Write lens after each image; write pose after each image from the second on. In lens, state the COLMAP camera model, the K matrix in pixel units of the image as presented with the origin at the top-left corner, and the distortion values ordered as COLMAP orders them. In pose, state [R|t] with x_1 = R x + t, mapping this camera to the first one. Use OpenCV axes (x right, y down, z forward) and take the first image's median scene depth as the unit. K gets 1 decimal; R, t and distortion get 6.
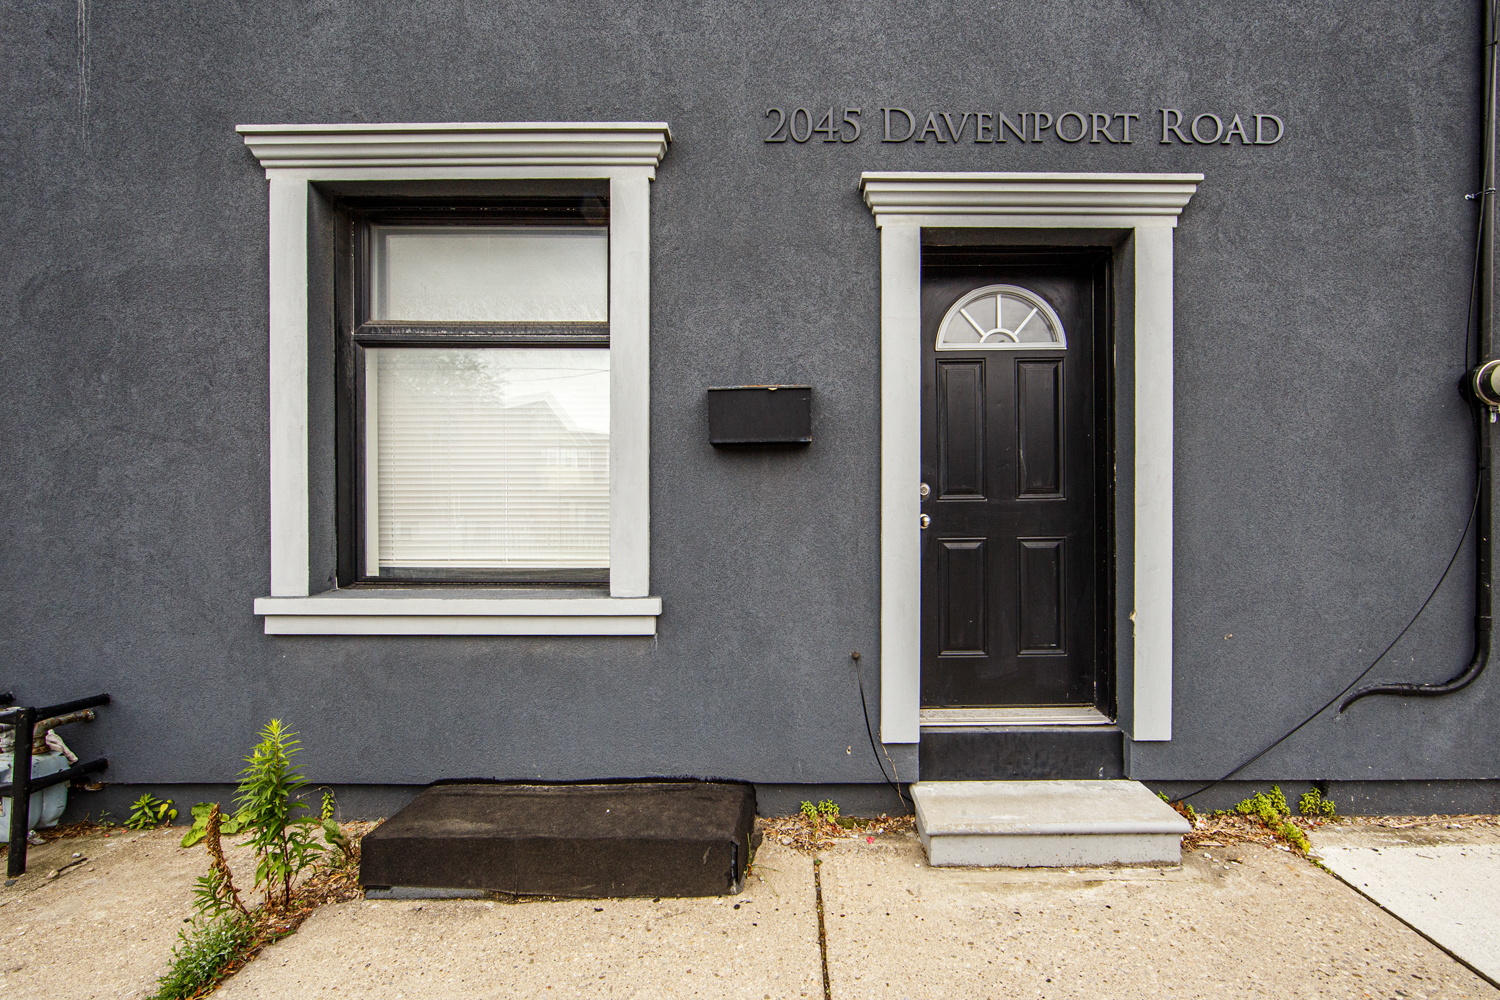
lens RADIAL K [[645.2, 0, 745.7], [0, 645.2, 510.1], [0, 0, 1]] dist [-0.010349, 0.000955]
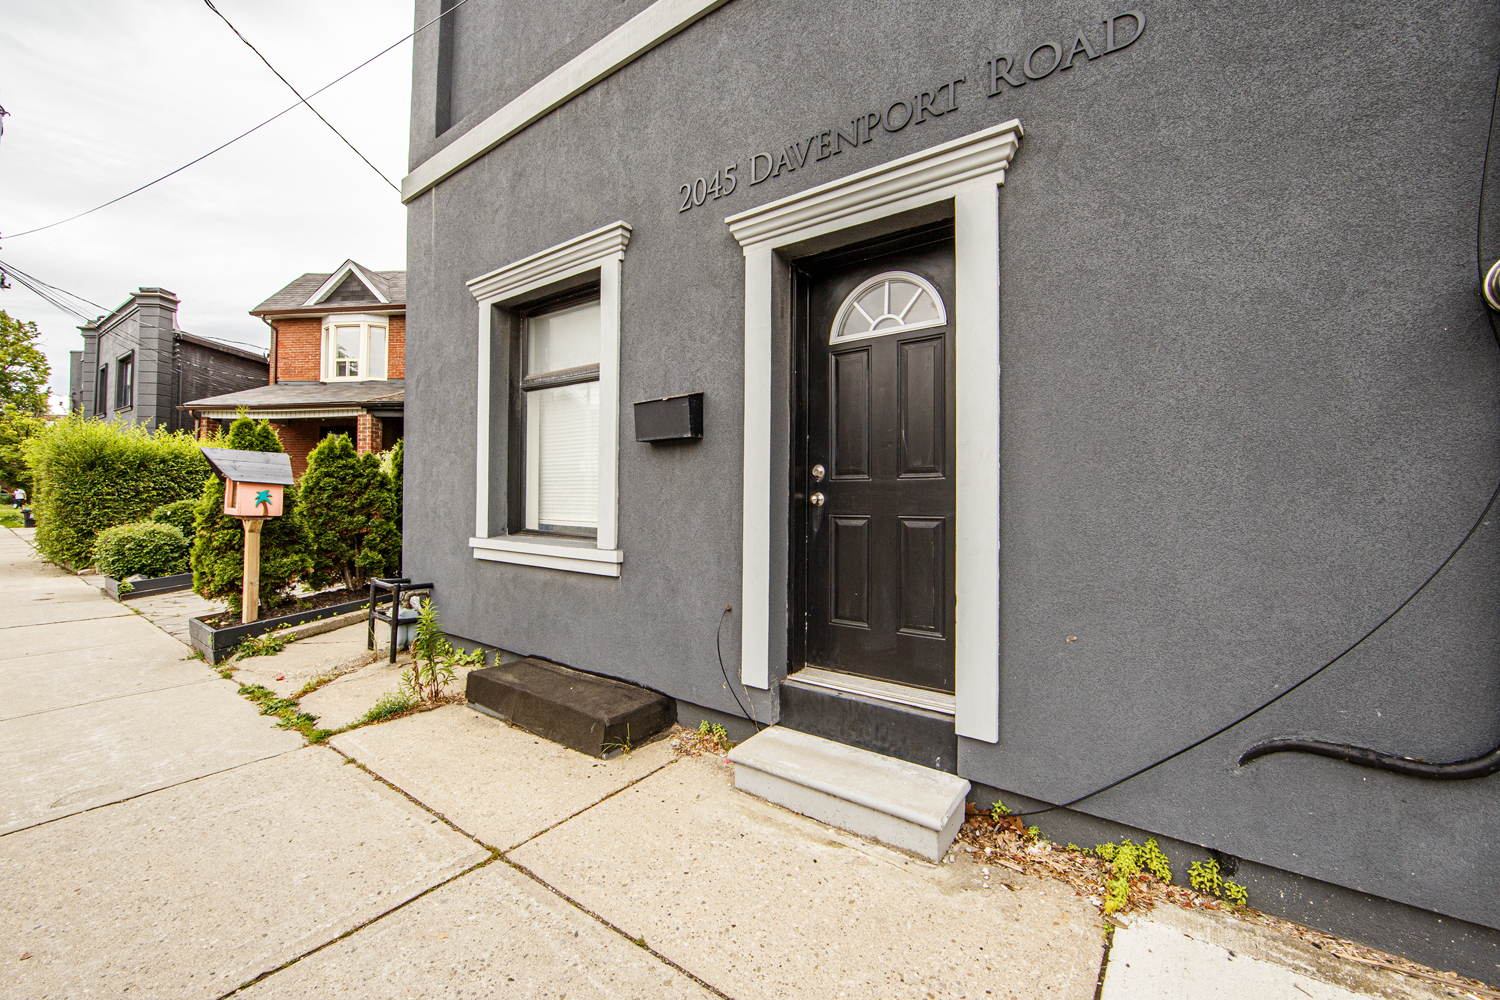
lens RADIAL K [[595.2, 0, 759.9], [0, 595.2, 487.4], [0, 0, 1]] dist [-0.009936, 0.000918]
pose [[0.807826, -0.000671, -0.589421, 0.884219], [-0.010306, 0.999830, -0.015264, 0.012593], [0.589331, 0.018405, 0.807682, 0.117235]]
